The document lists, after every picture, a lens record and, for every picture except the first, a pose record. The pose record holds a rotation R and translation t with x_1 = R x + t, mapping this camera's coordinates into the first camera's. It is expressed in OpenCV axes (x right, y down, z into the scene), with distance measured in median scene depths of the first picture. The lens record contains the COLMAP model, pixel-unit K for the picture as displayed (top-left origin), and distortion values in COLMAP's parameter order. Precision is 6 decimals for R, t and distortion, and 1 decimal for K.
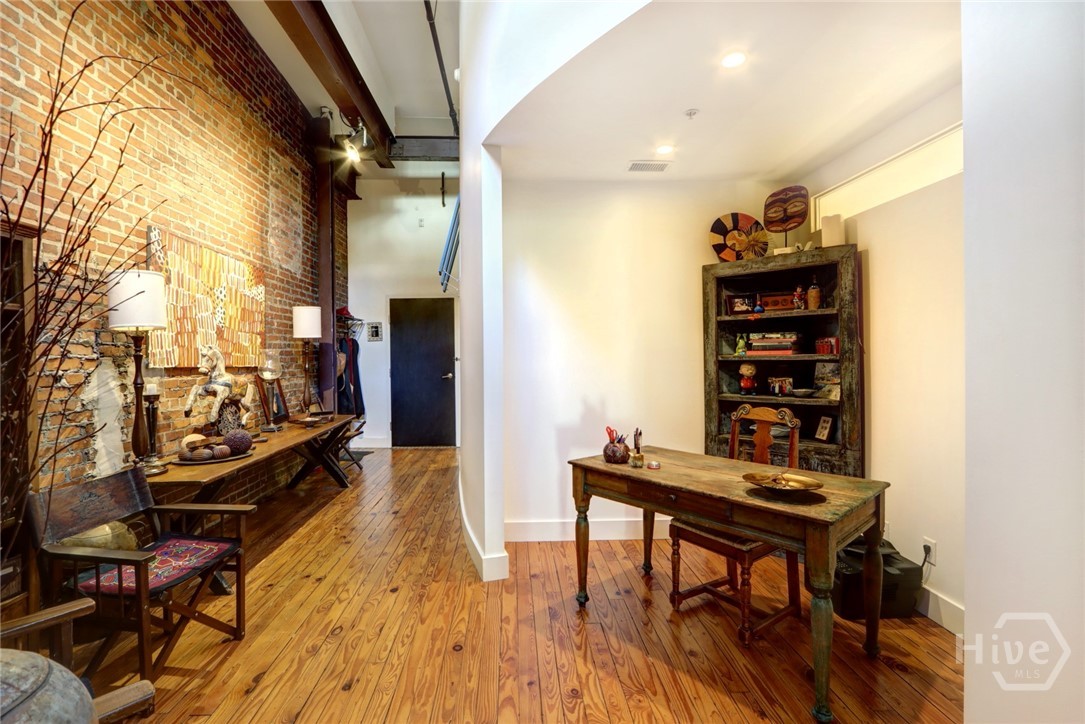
lens RADIAL K [[501.2, 0, 530.6], [0, 501.2, 355.7], [0, 0, 1]] dist [-0.011591, 0.000748]
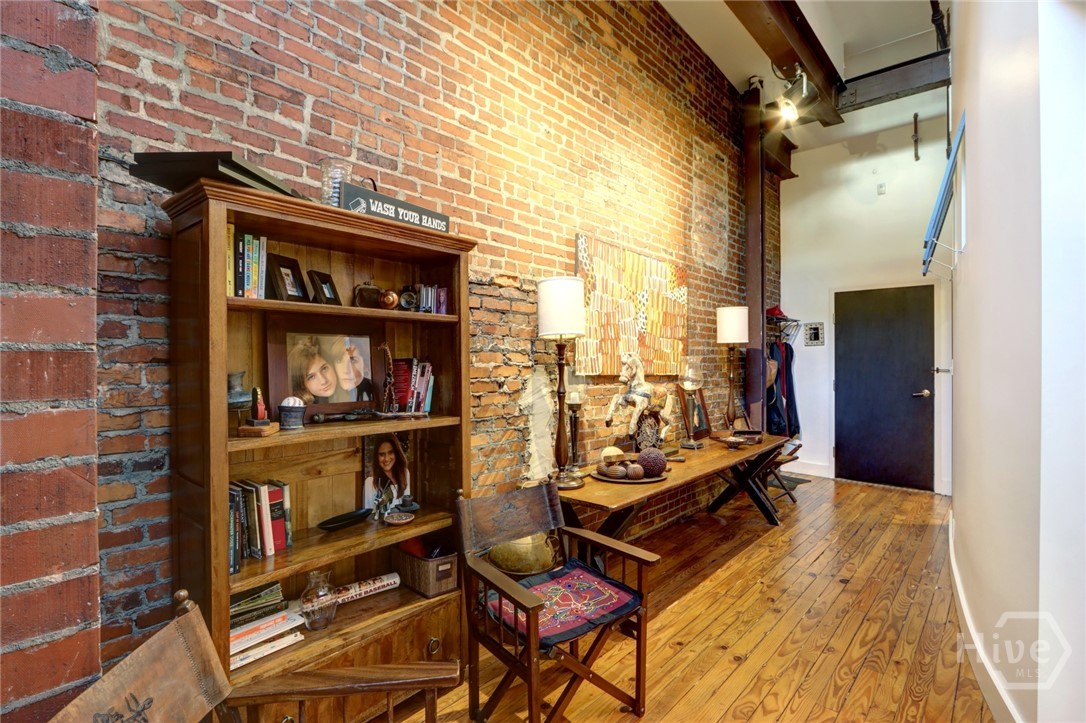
lens RADIAL K [[507.7, 0, 539.6], [0, 507.7, 358.0], [0, 0, 1]] dist [-0.021753, 0.000517]
pose [[0.703386, 0.008909, -0.710752, -0.083166], [-0.011612, 0.999932, 0.001042, -0.009952], [0.710713, 0.007520, 0.703442, 0.210028]]
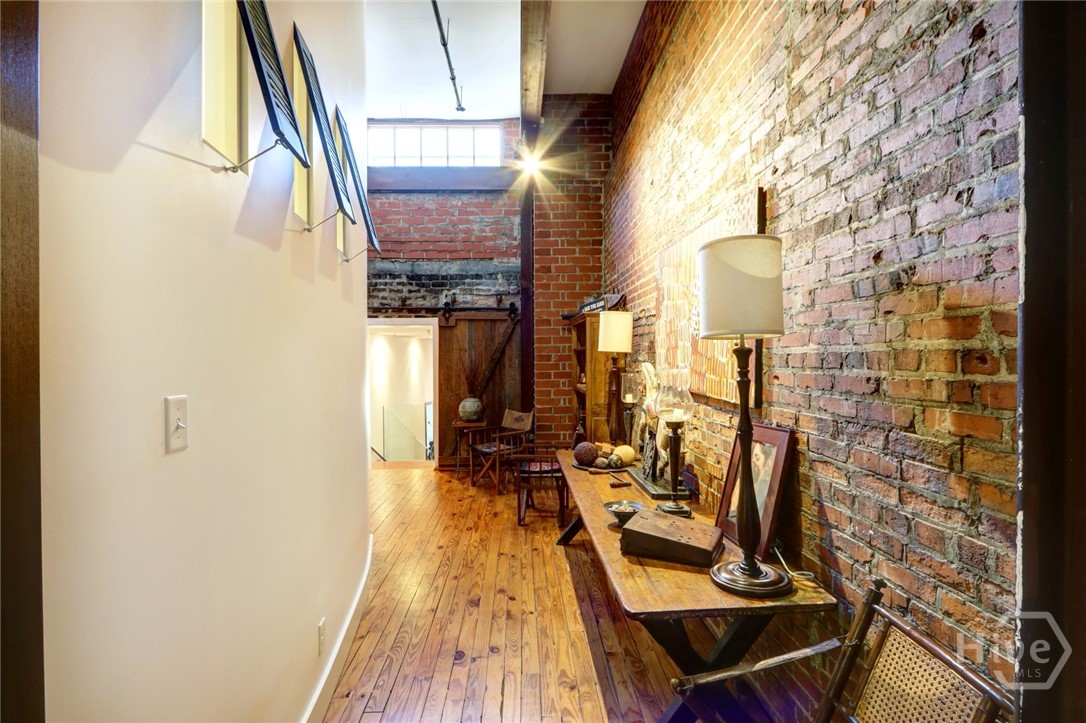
lens RADIAL K [[507.7, 0, 539.6], [0, 507.7, 358.0], [0, 0, 1]] dist [-0.021753, 0.000517]
pose [[-0.999845, 0.017329, 0.003010, -0.468826], [0.017351, 0.999820, 0.007718, -0.043629], [-0.002875, 0.007769, -0.999966, 1.997558]]
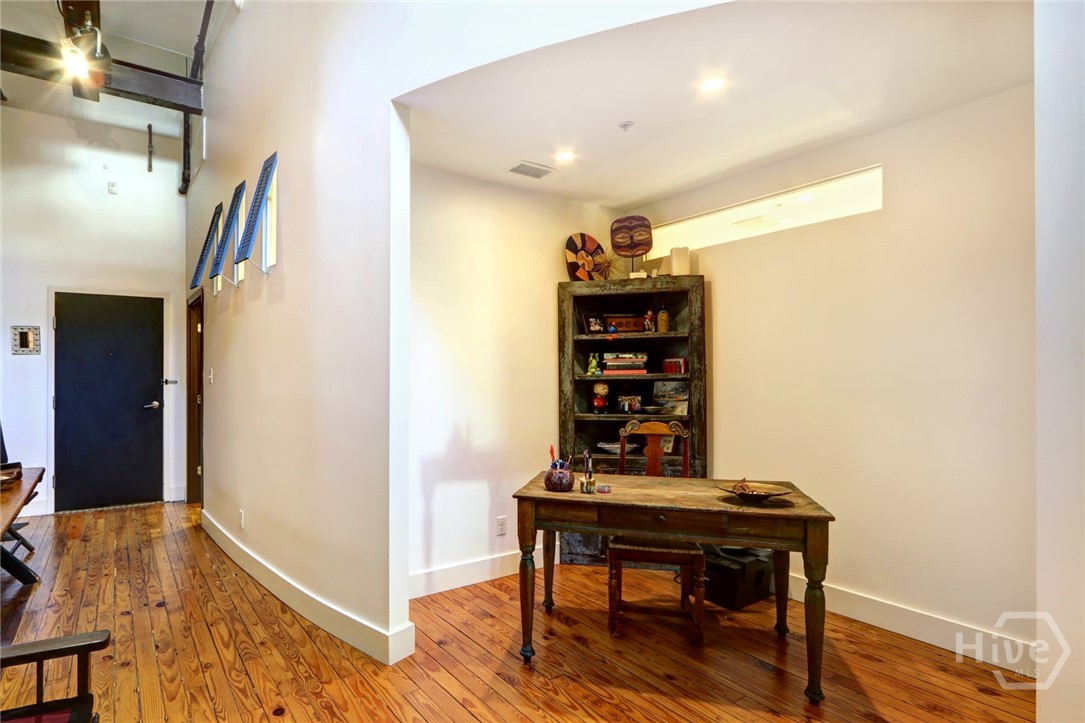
lens RADIAL K [[547.4, 0, 469.9], [0, 547.4, 374.4], [0, 0, 1]] dist [-0.015655, 0.002308]
pose [[0.858224, 0.007169, 0.513226, -0.367702], [-0.000189, 0.999907, -0.013652, 0.013985], [-0.513276, 0.011619, 0.858145, 0.186129]]
